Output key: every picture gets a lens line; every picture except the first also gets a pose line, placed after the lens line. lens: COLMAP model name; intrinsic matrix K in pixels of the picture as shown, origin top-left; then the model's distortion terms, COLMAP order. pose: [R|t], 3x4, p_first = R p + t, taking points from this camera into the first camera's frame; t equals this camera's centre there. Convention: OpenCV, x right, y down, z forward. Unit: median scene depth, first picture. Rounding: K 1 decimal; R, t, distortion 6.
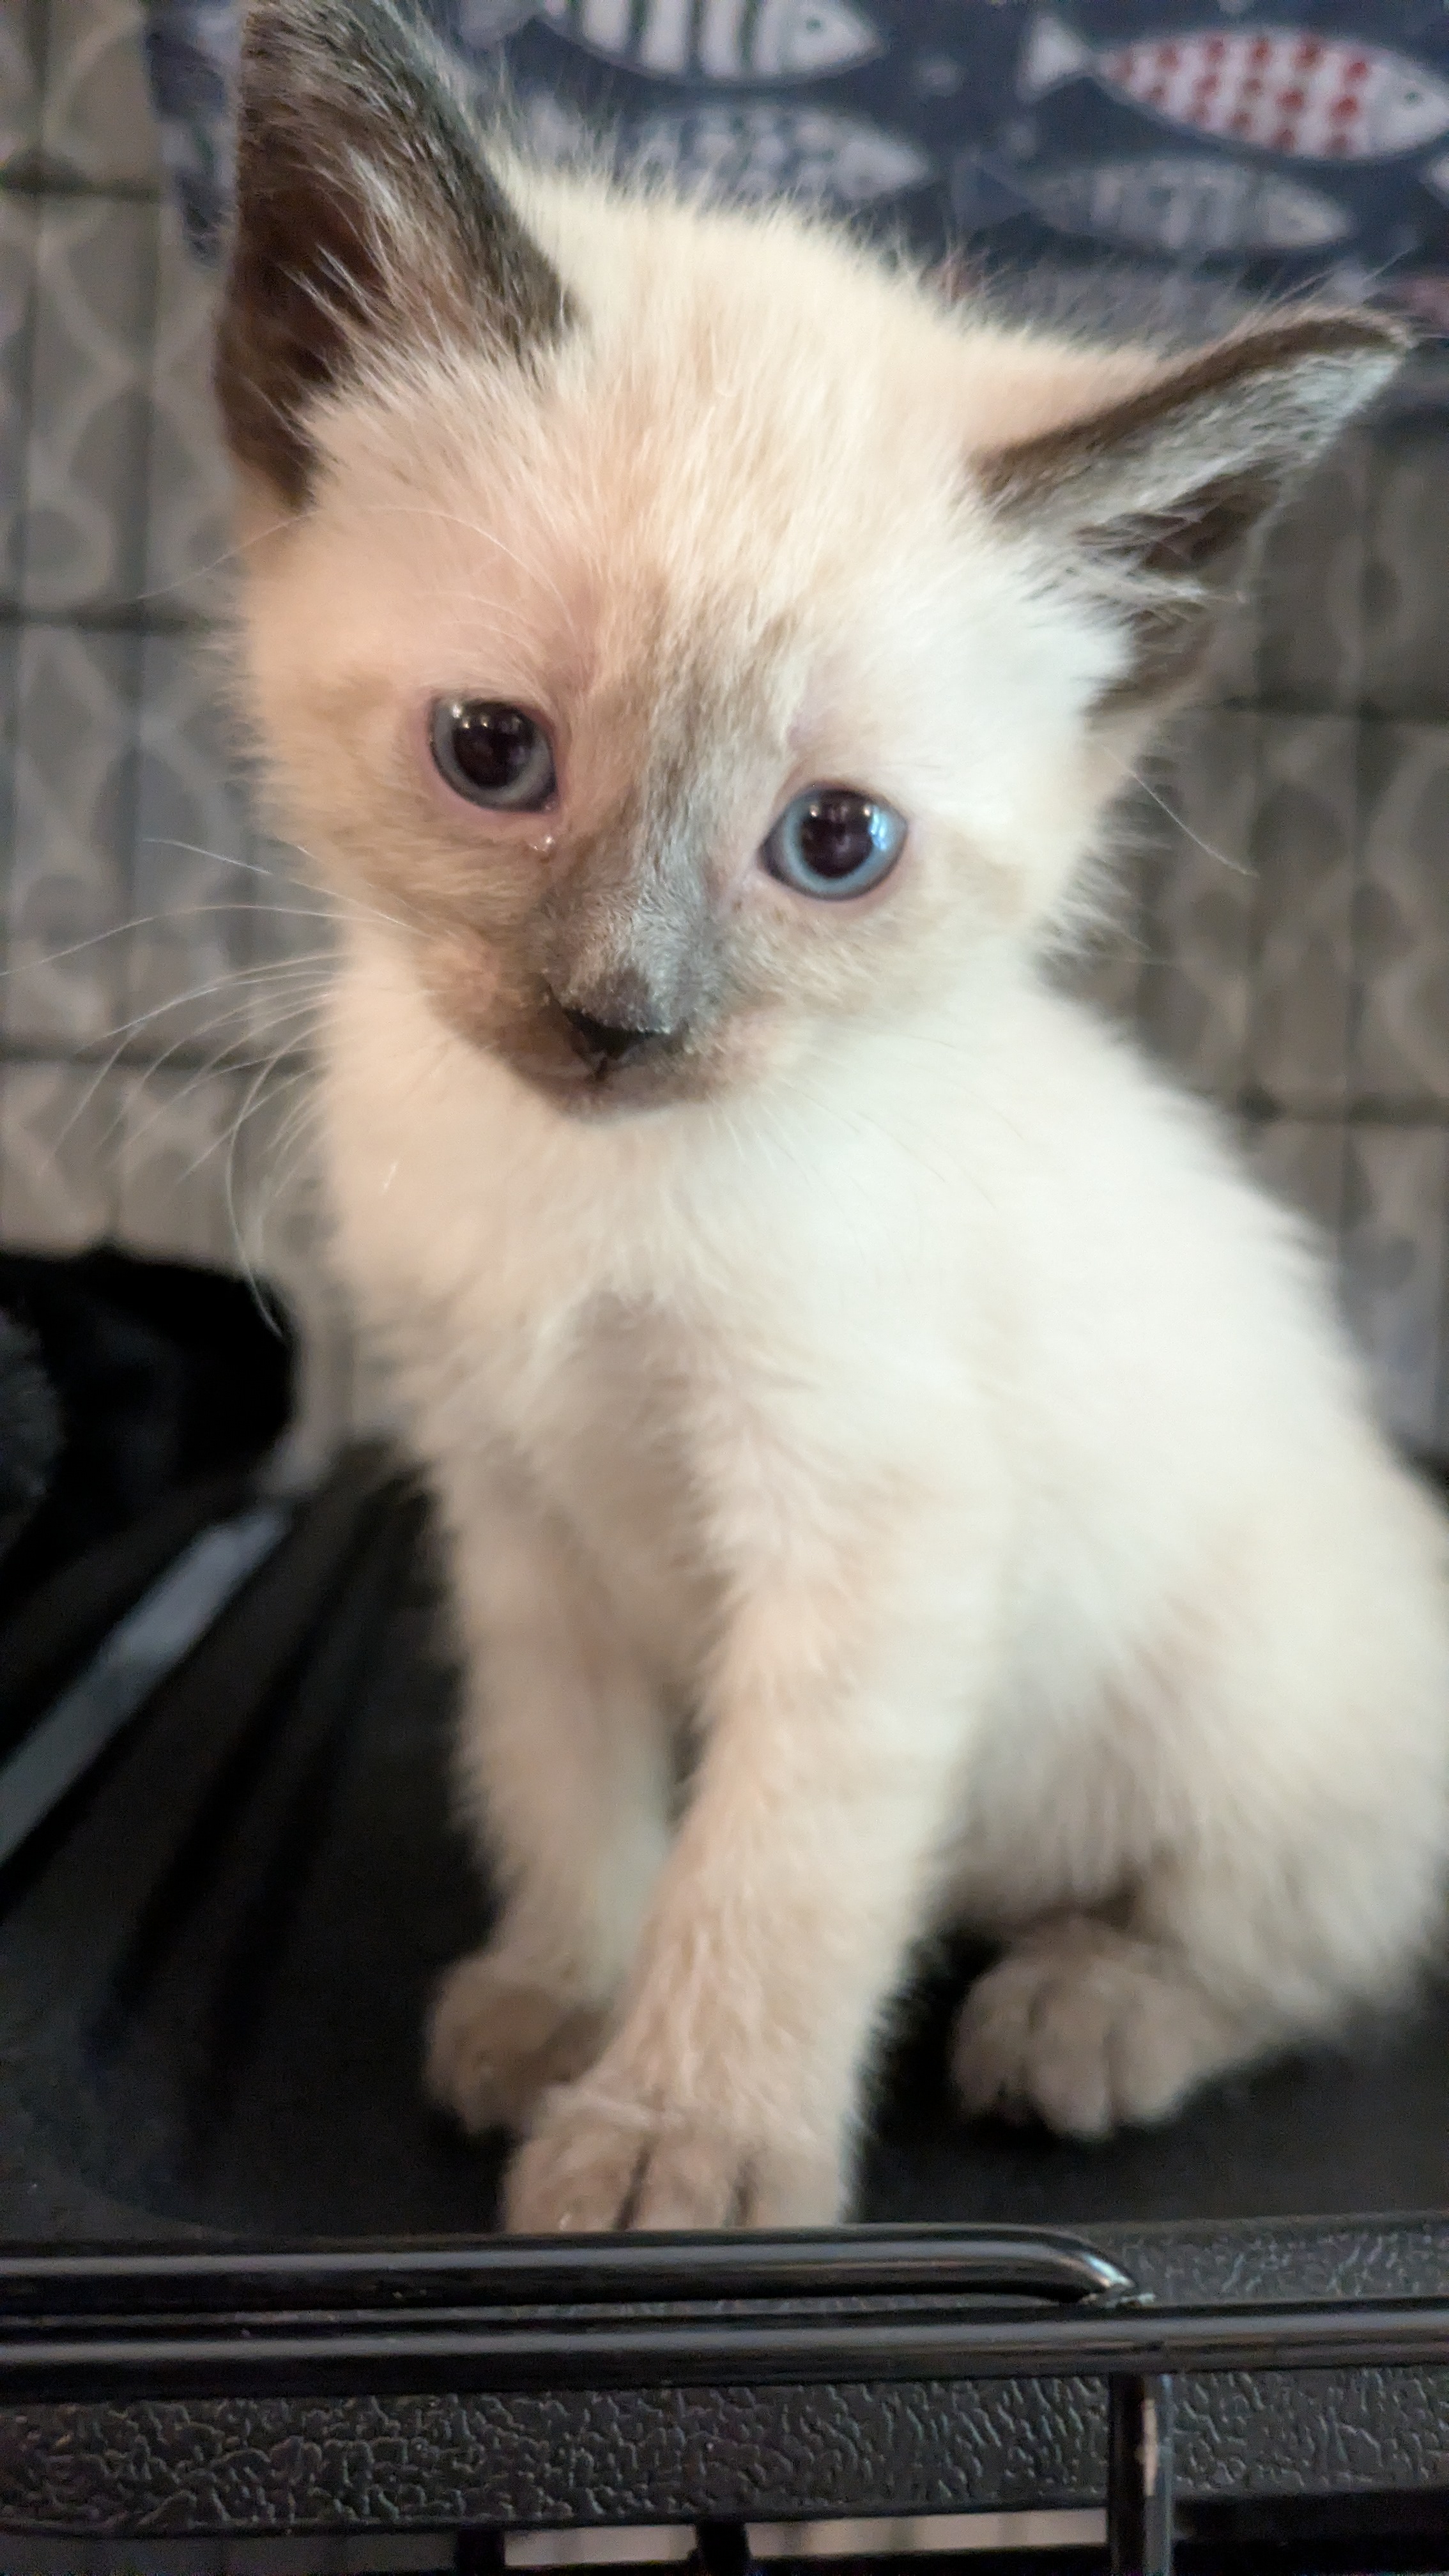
lens RADIAL K [[1889.5, 0, 724.5], [0, 1889.5, 1288.0], [0, 0, 1]] dist [-0.008767, -0.031922]
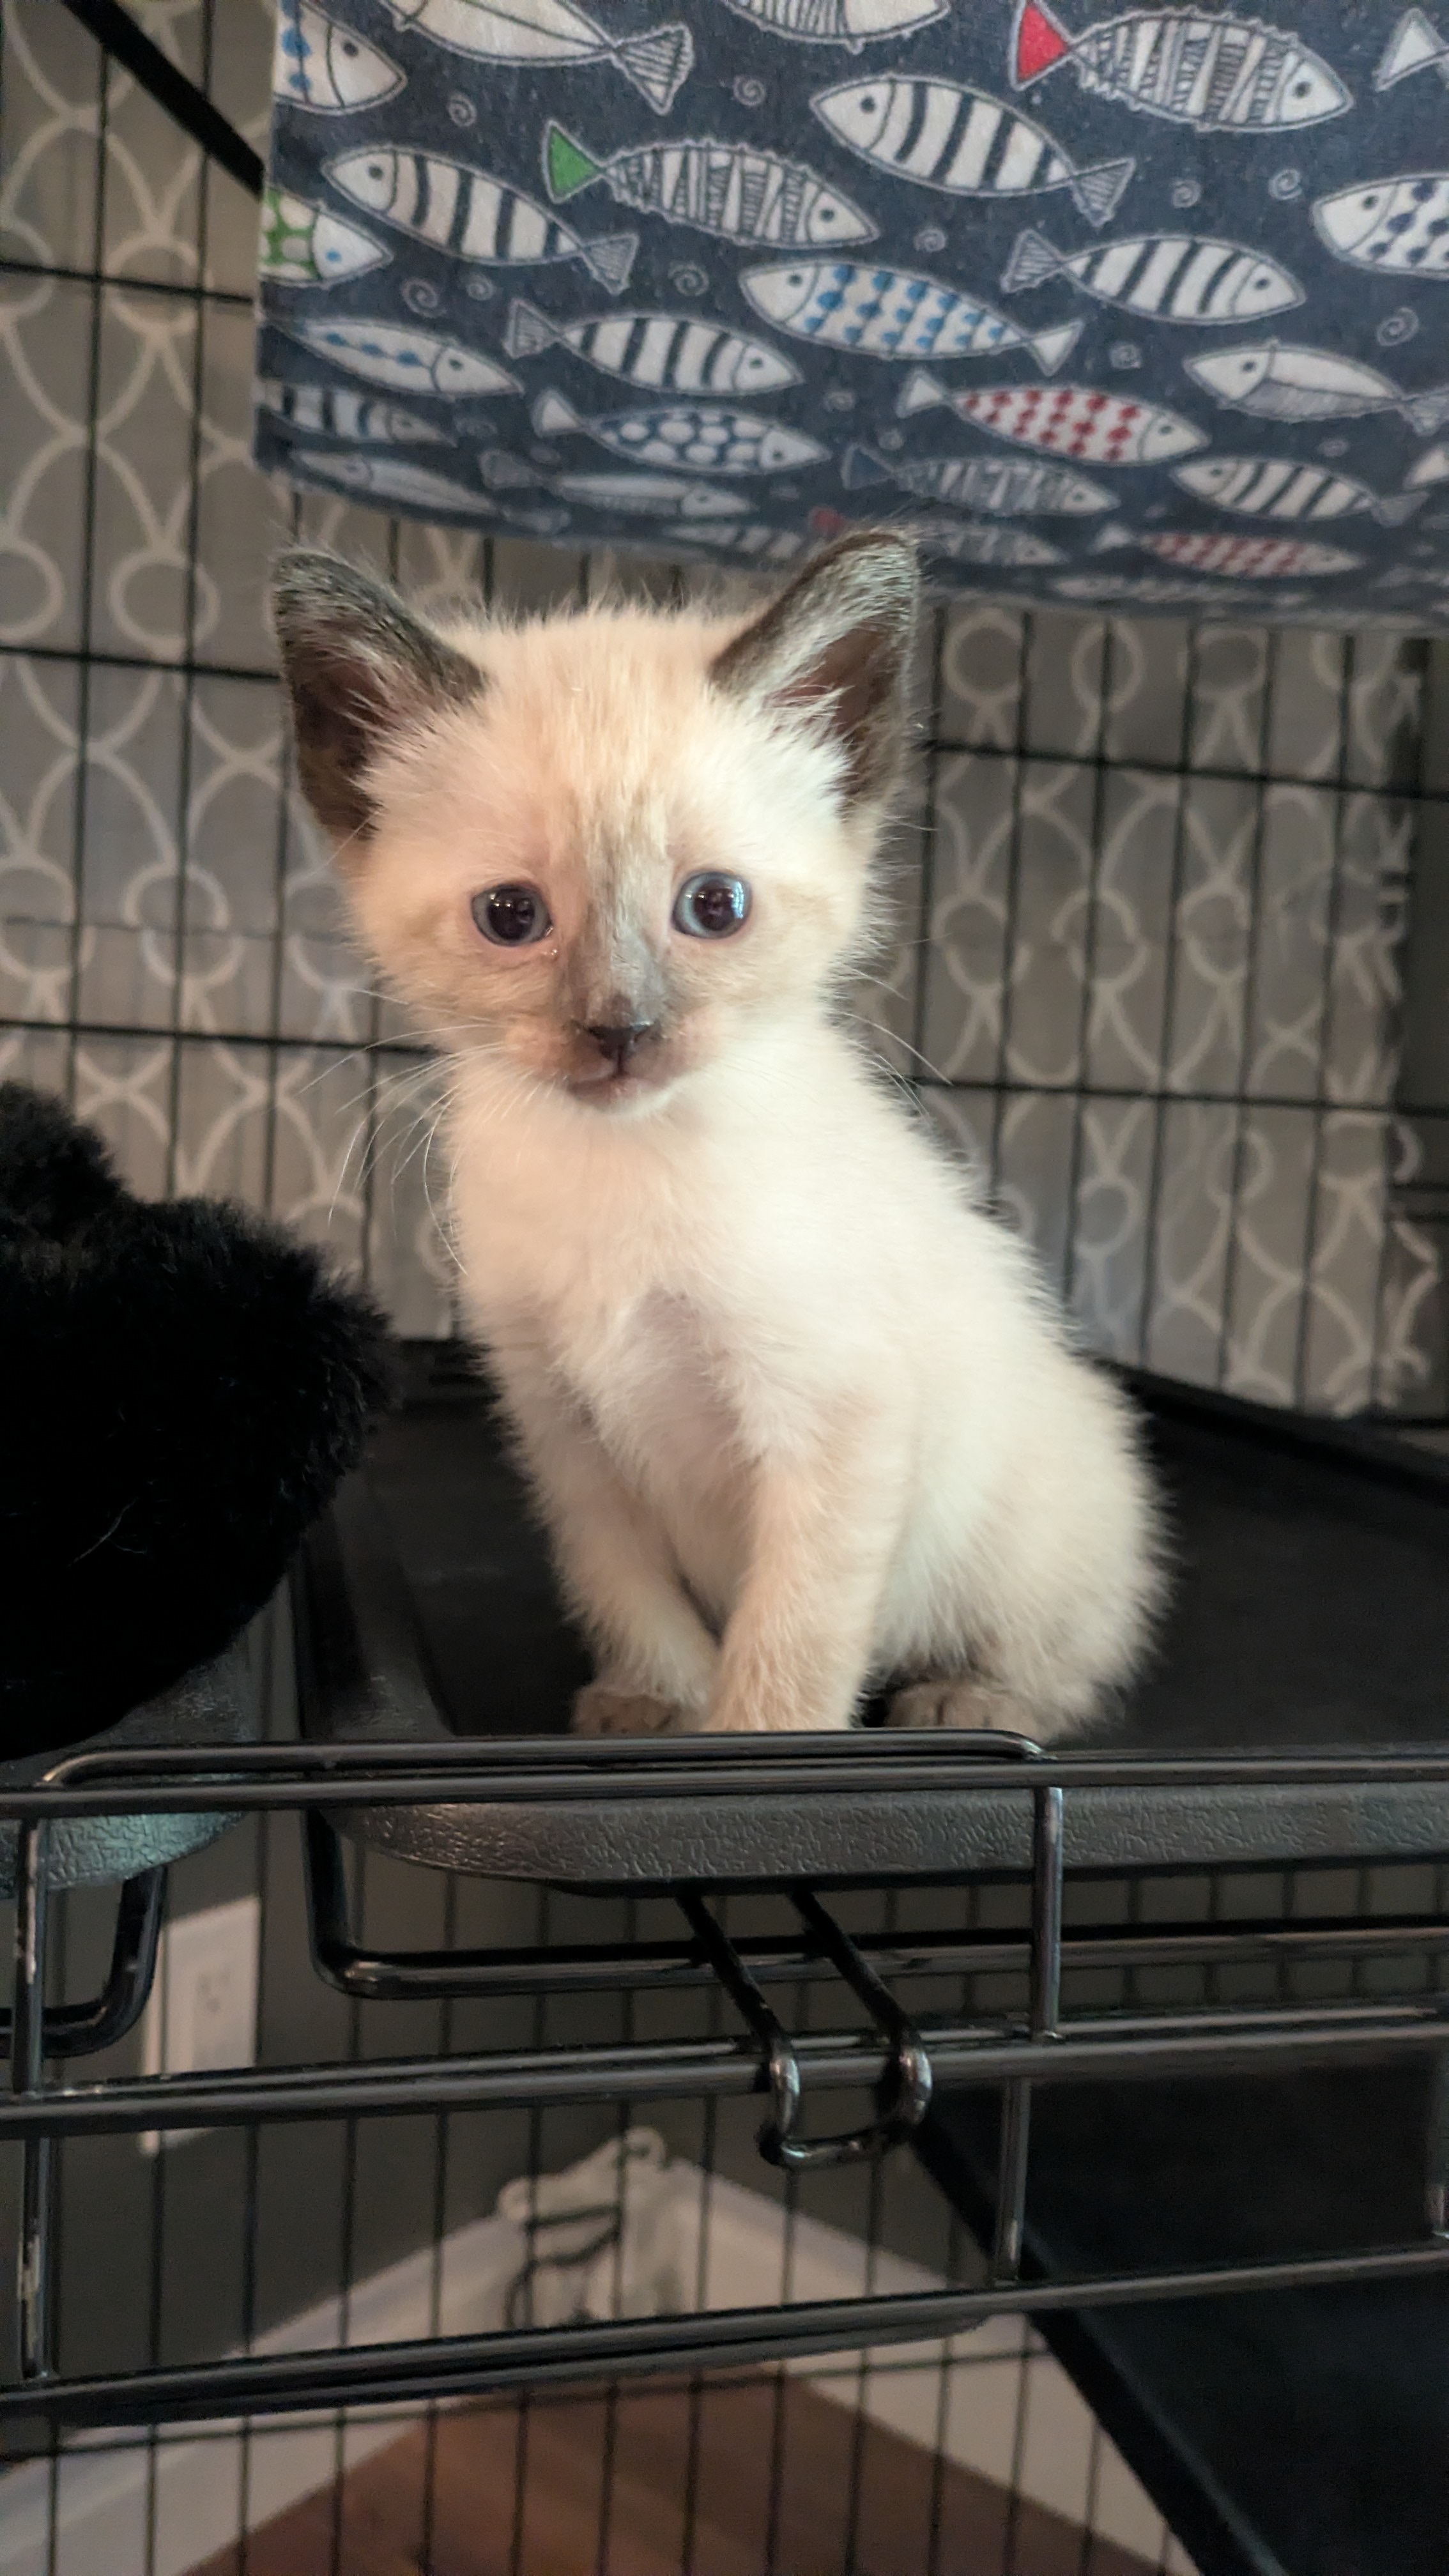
lens RADIAL K [[1930.5, 0, 724.5], [0, 1930.5, 1288.0], [0, 0, 1]] dist [0.050740, -0.130137]
pose [[0.987512, 0.012874, 0.157015, -0.184236], [-0.019943, 0.998853, 0.043530, -0.048978], [-0.156274, -0.046118, 0.986637, -0.428622]]
